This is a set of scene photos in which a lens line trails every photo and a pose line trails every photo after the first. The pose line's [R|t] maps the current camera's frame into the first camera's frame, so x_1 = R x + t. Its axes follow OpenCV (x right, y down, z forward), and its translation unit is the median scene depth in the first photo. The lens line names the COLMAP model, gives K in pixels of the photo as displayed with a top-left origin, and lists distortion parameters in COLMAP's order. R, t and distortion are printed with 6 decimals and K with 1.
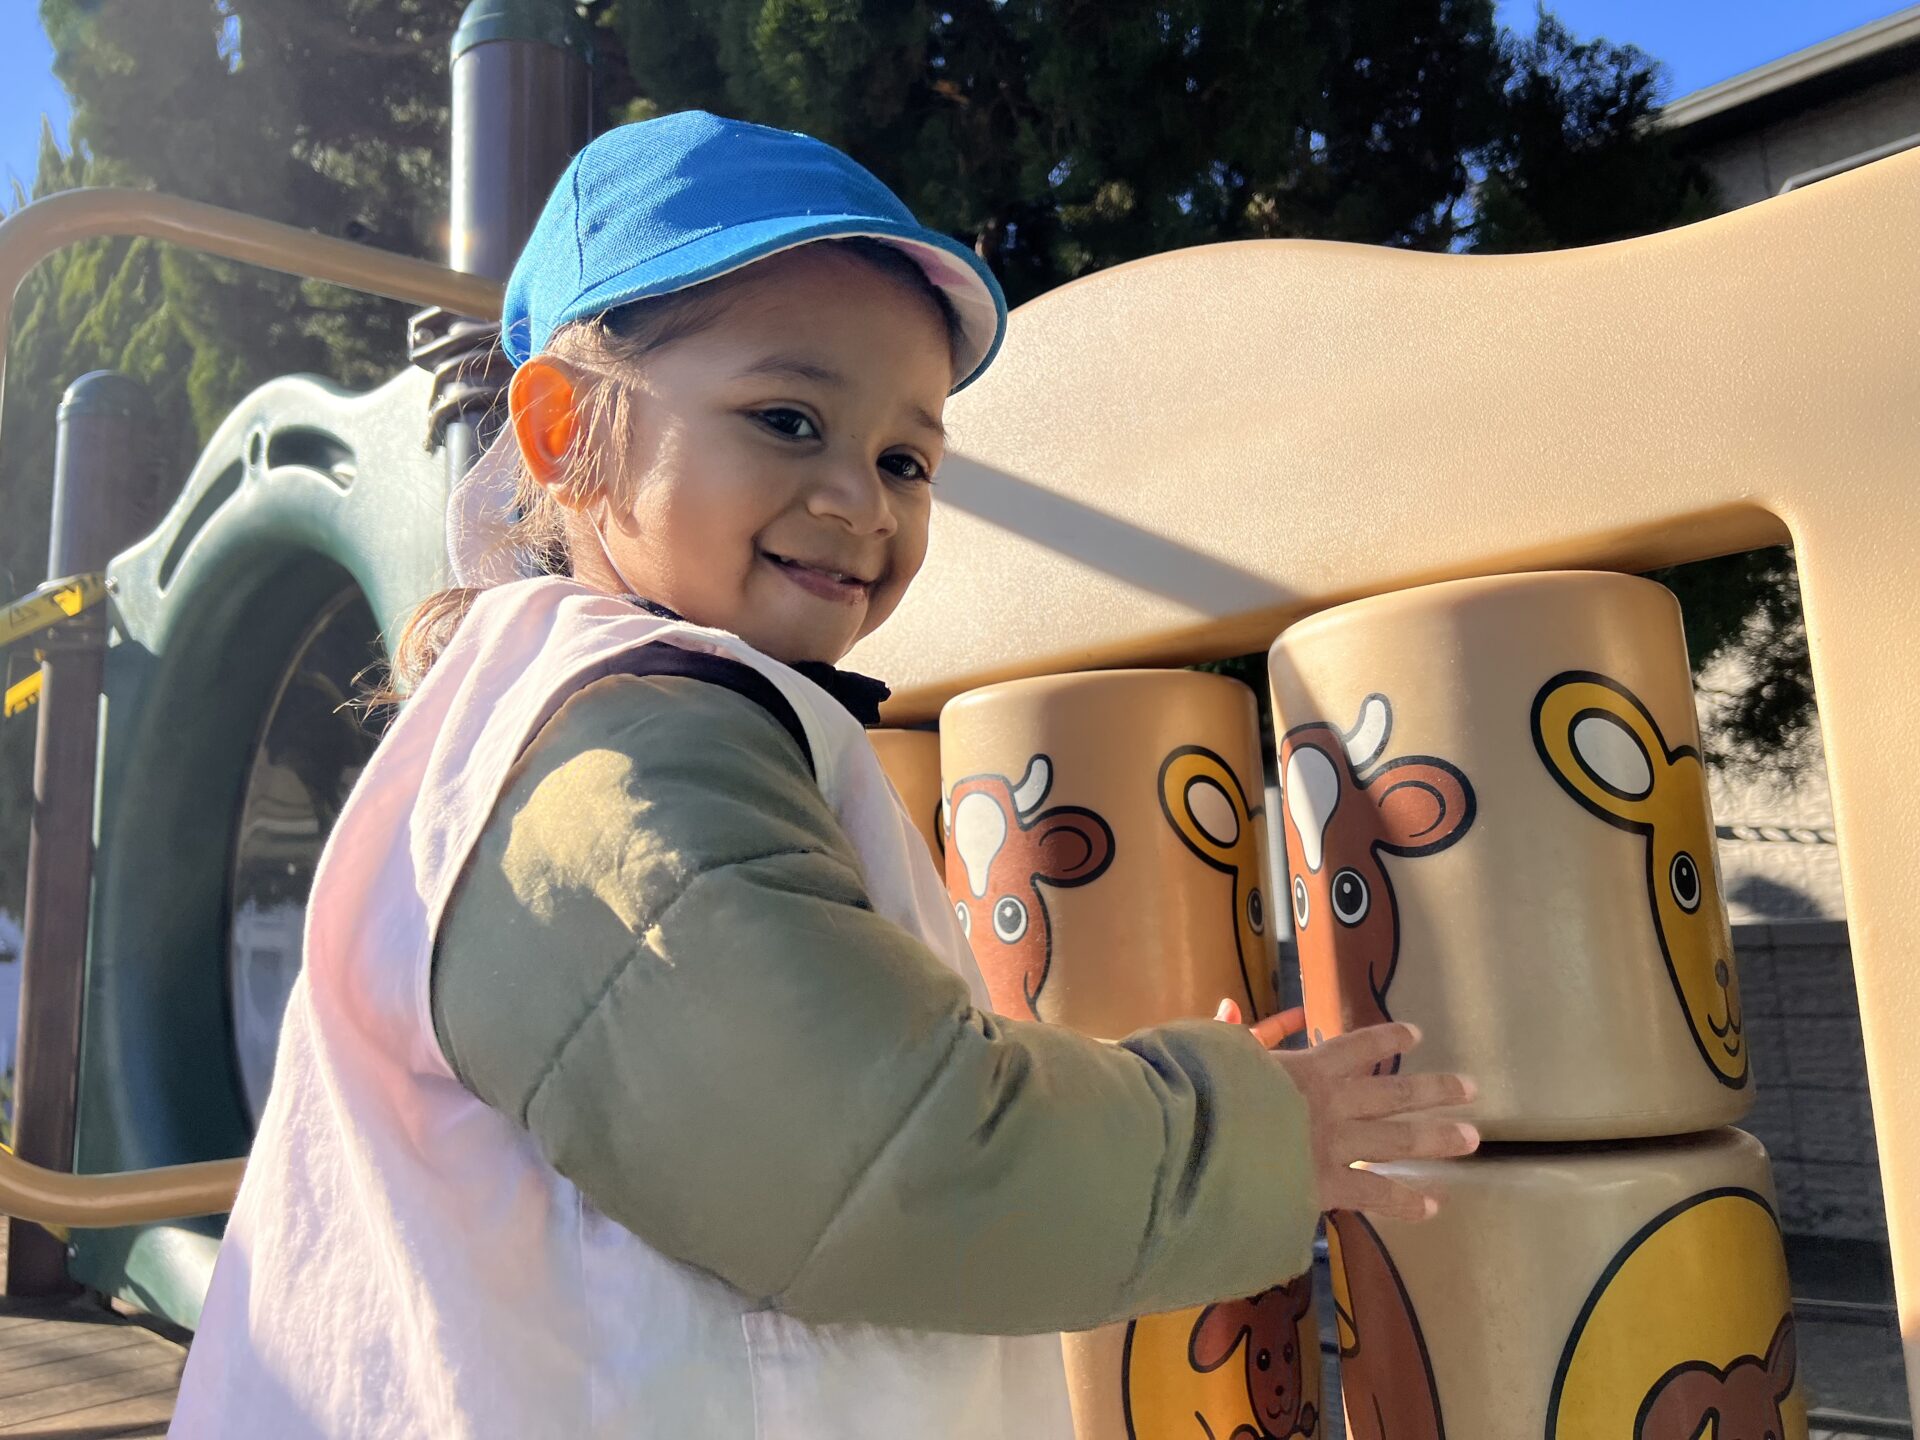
lens RADIAL K [[1433.1, 0, 959.2], [0, 1433.1, 717.8], [0, 0, 1]] dist [-0.003641, -0.001128]
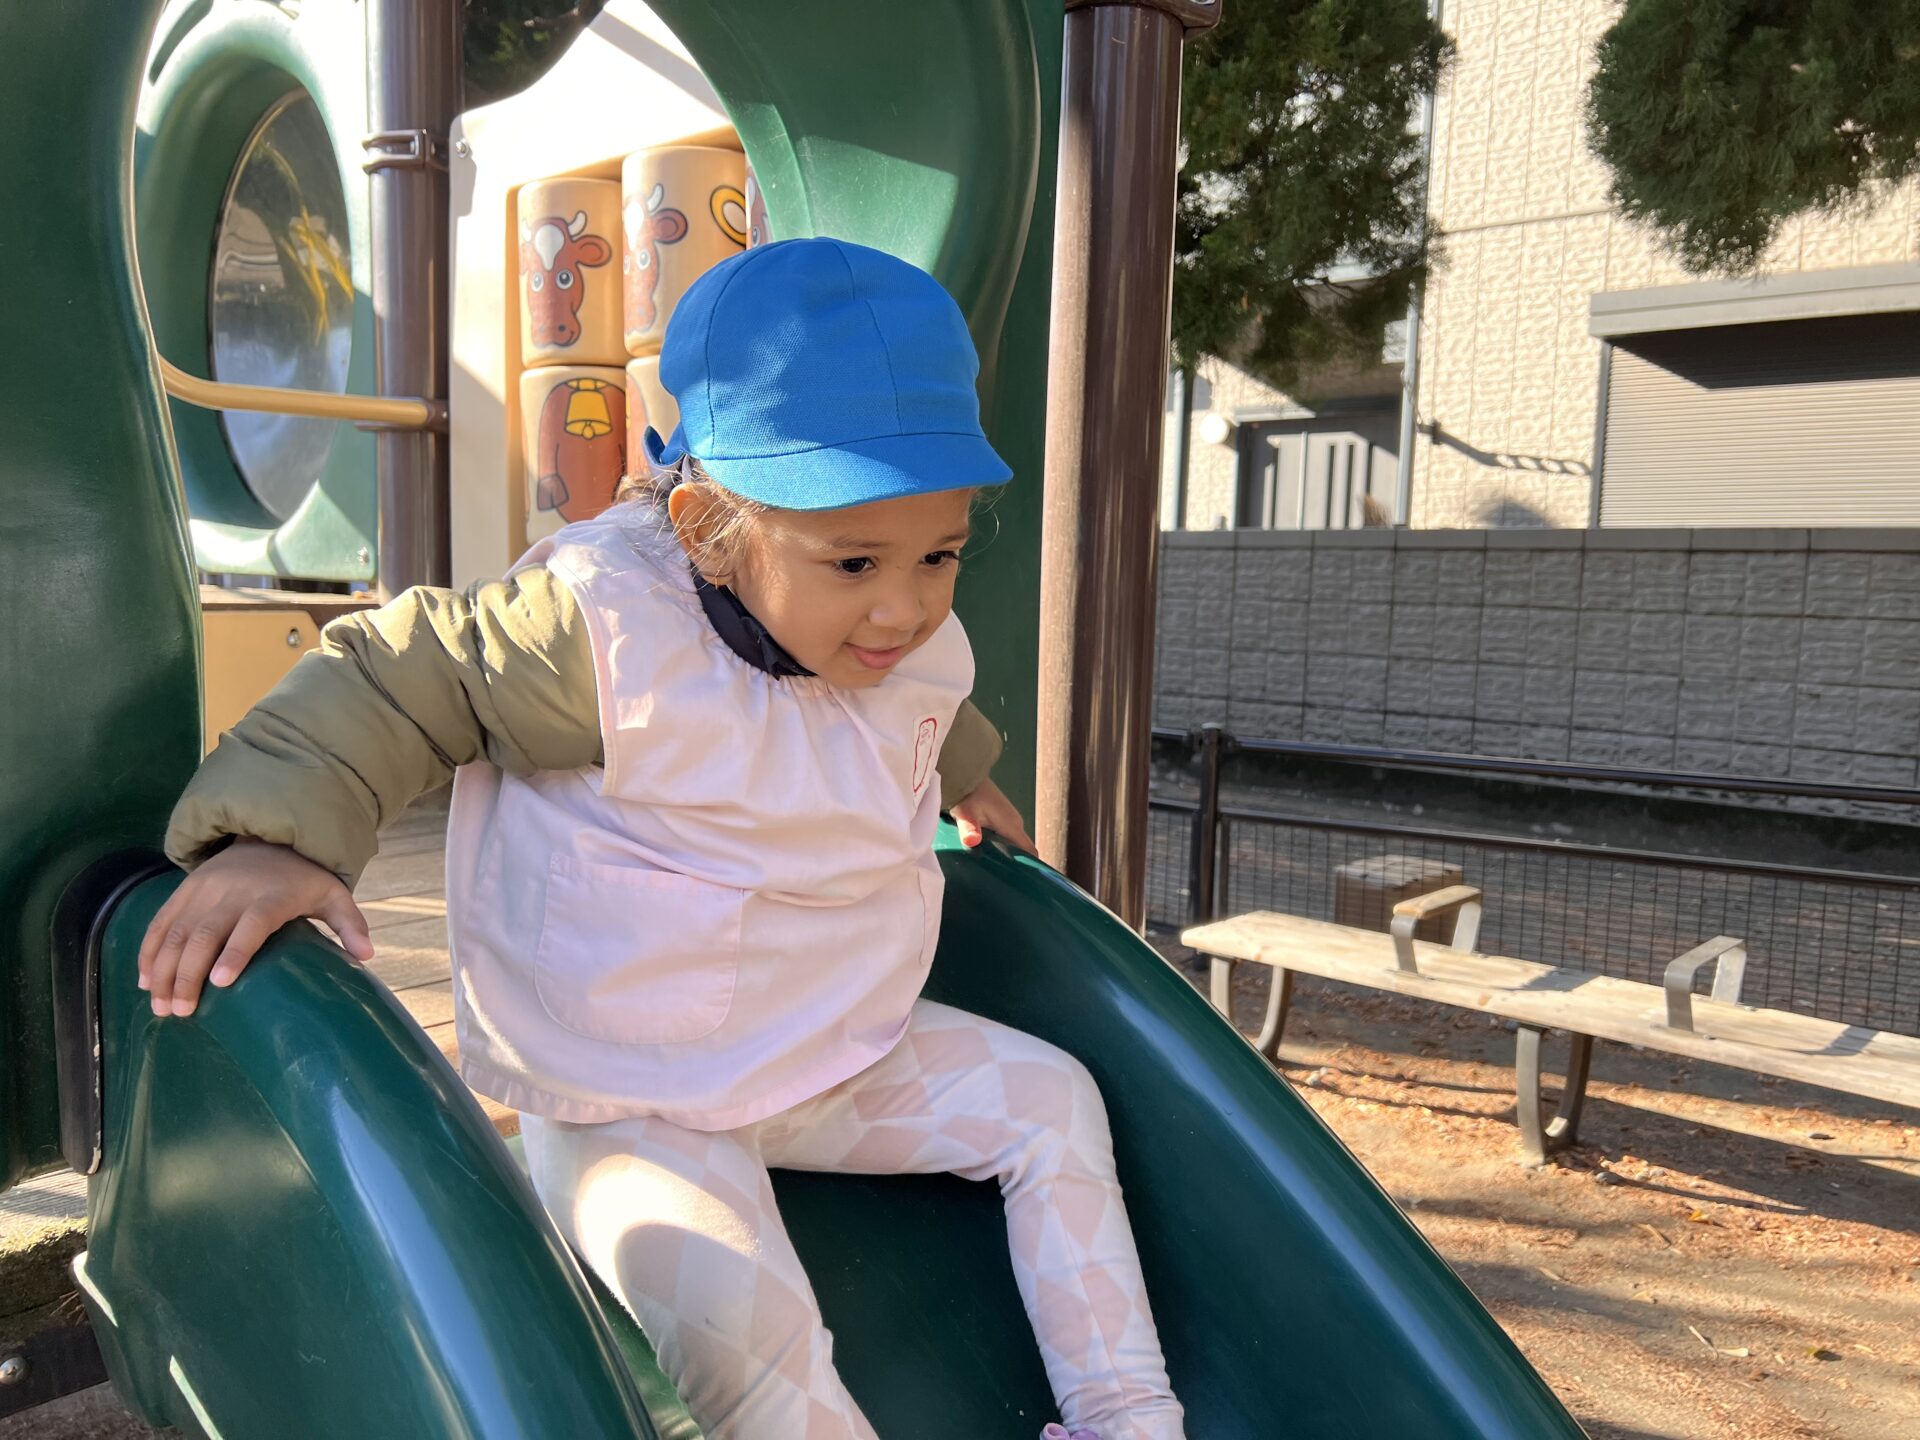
lens RADIAL K [[1433.1, 0, 961.0], [0, 1433.1, 721.6], [0, 0, 1]] dist [-0.003641, -0.001128]
pose [[0.995173, 0.060703, 0.077110, 0.048218], [-0.078655, 0.963254, 0.256819, 0.026570], [-0.058687, -0.261644, 0.963379, -0.165925]]
